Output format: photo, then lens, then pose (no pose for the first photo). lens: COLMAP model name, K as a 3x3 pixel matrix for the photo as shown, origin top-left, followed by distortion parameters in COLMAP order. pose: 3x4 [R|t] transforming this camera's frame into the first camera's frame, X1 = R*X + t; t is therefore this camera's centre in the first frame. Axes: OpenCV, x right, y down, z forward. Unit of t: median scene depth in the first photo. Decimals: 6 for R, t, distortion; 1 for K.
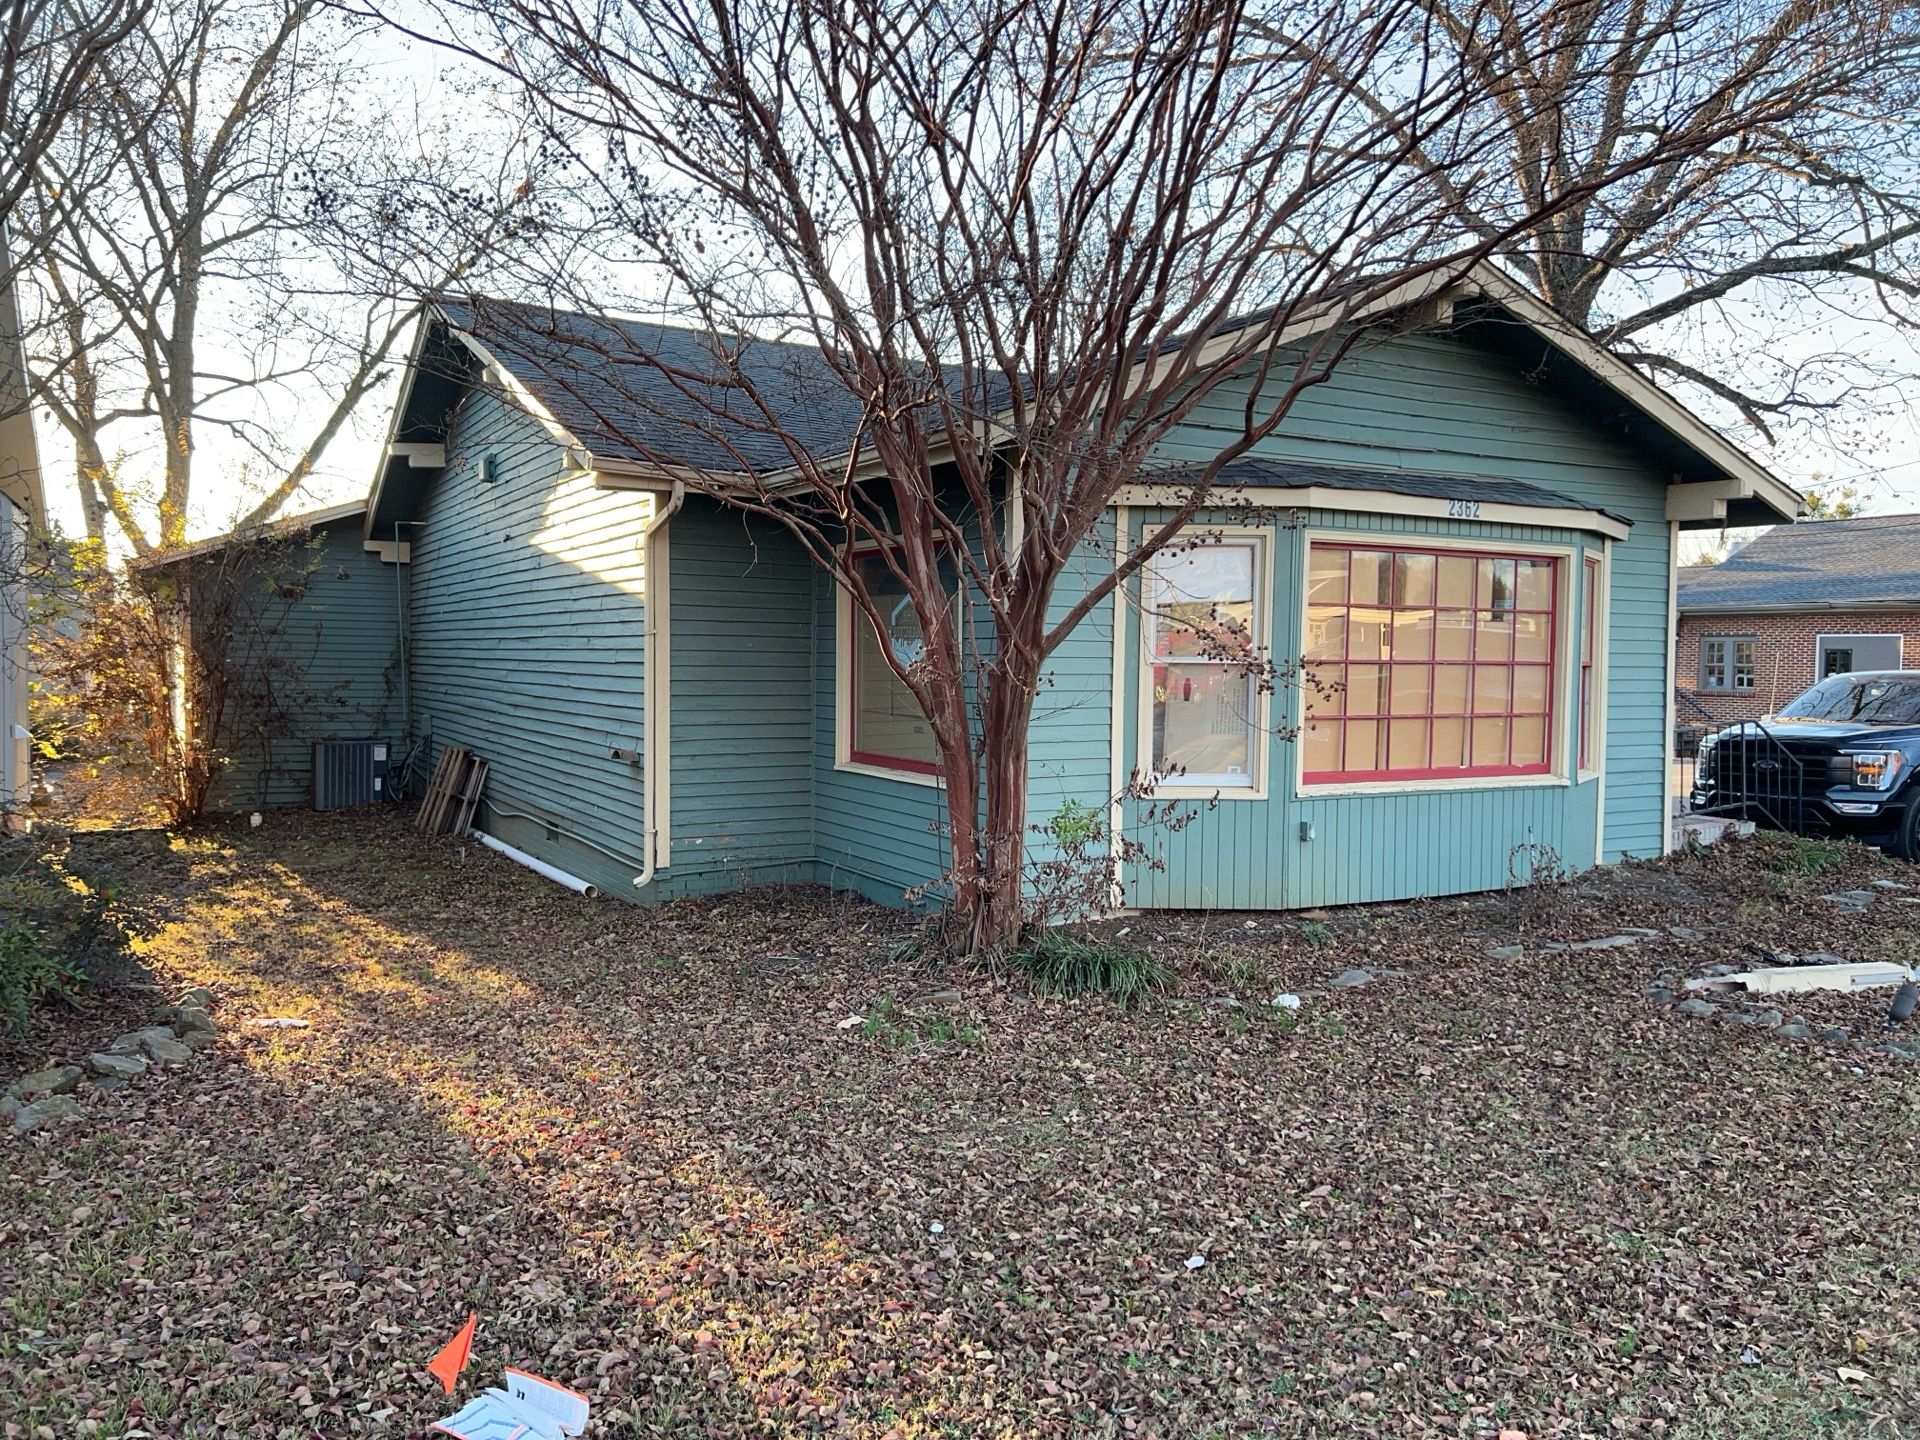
lens RADIAL K [[1439.2, 0, 954.2], [0, 1439.2, 723.2], [0, 0, 1]] dist [0.062160, -0.018654]
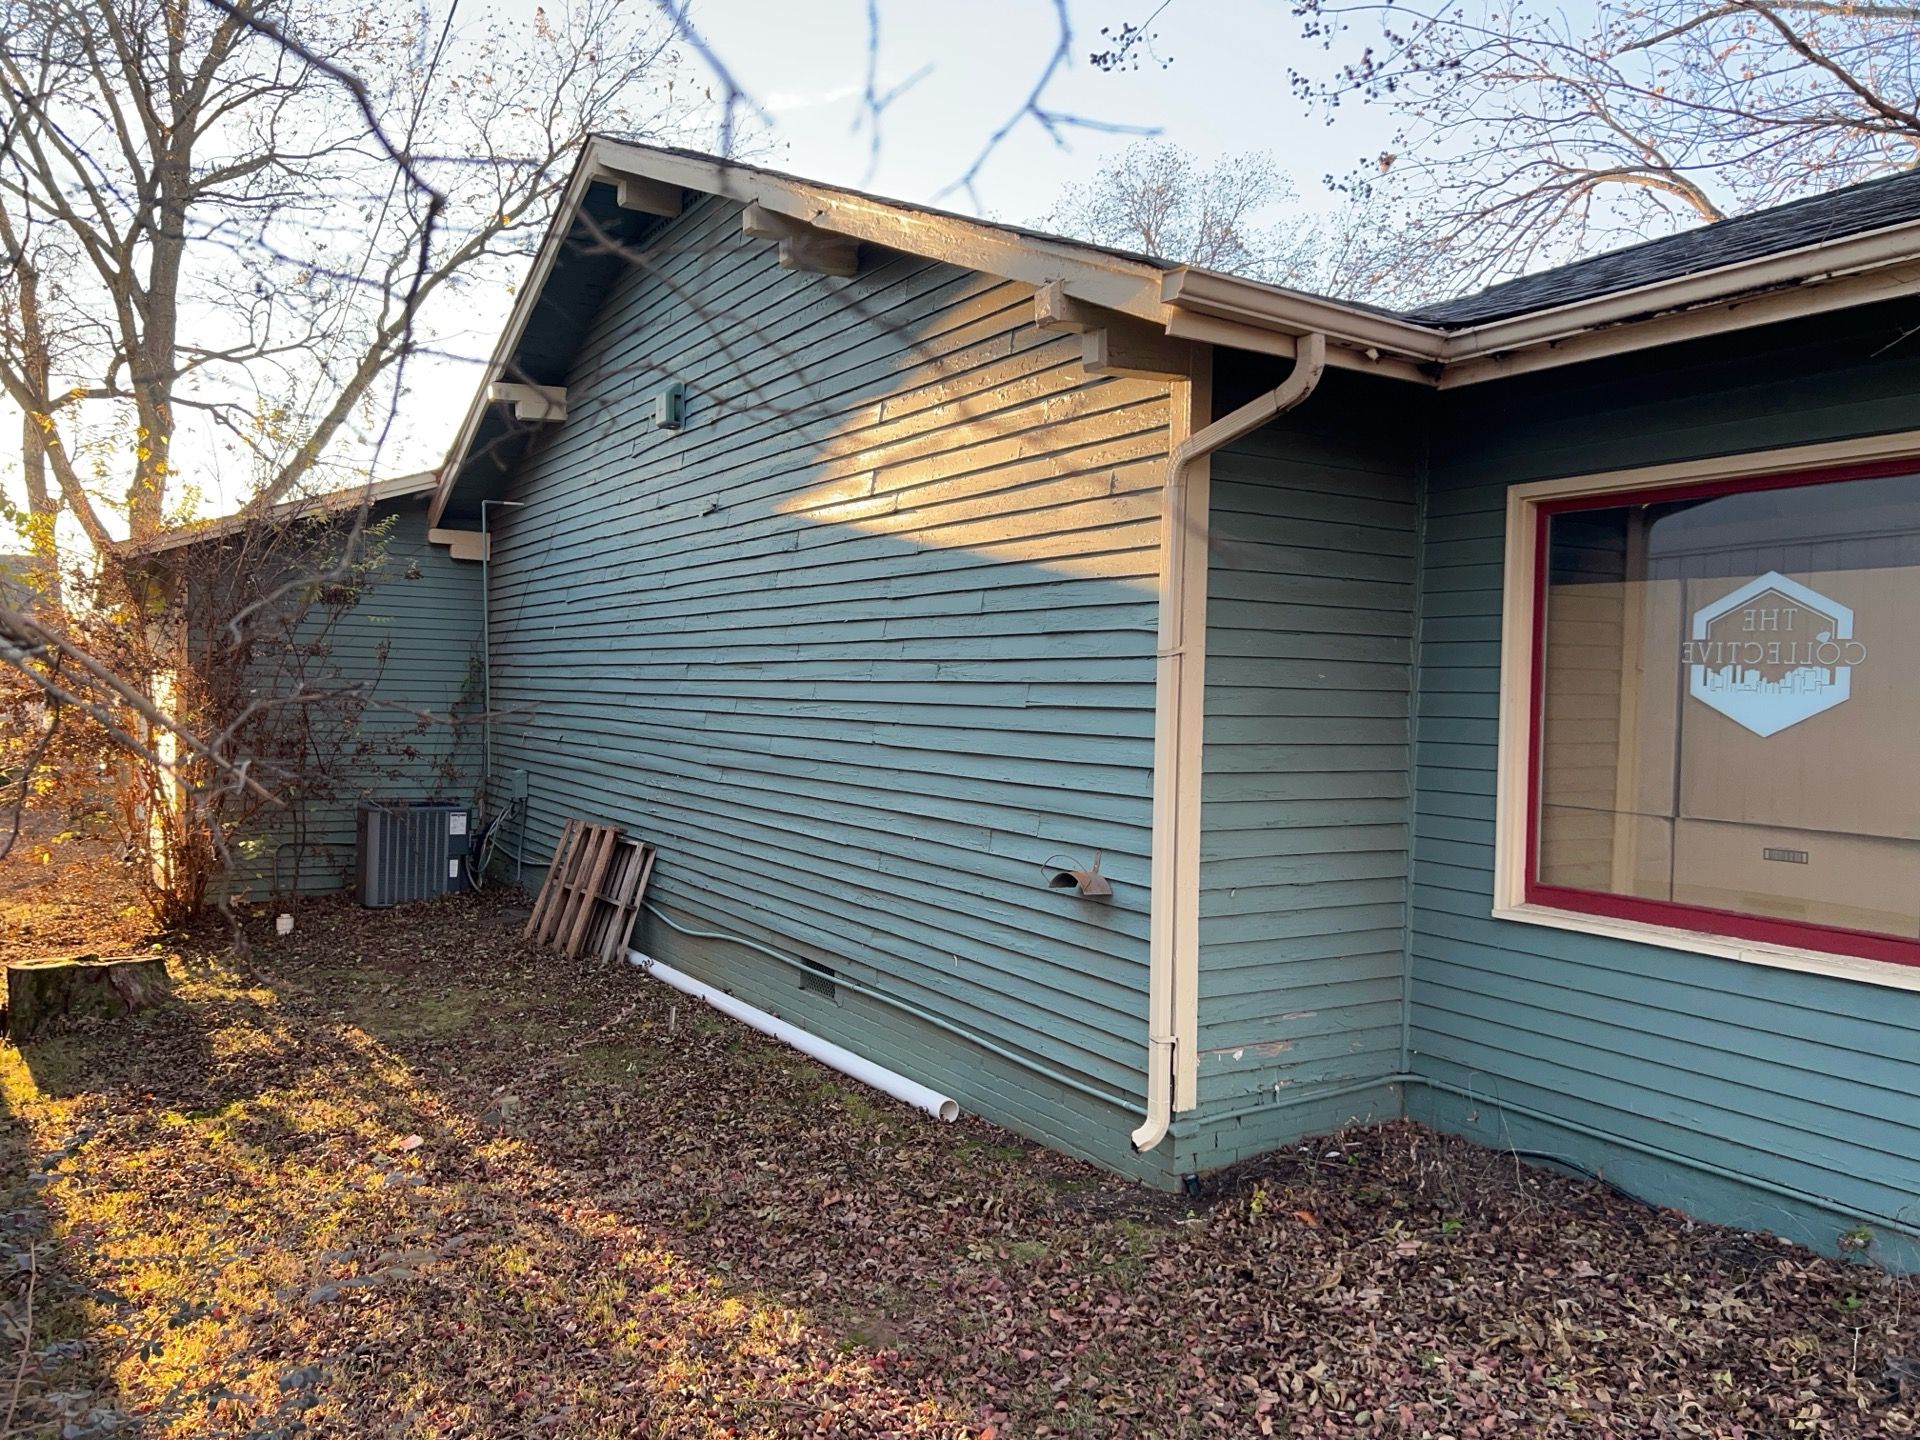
lens RADIAL K [[1439.2, 0, 974.2], [0, 1439.2, 722.2], [0, 0, 1]] dist [0.062160, -0.018654]
pose [[0.999092, 0.012049, 0.040875, -0.196432], [-0.011001, 0.999607, -0.025769, -0.015333], [-0.041170, 0.025295, 0.998832, 0.319942]]
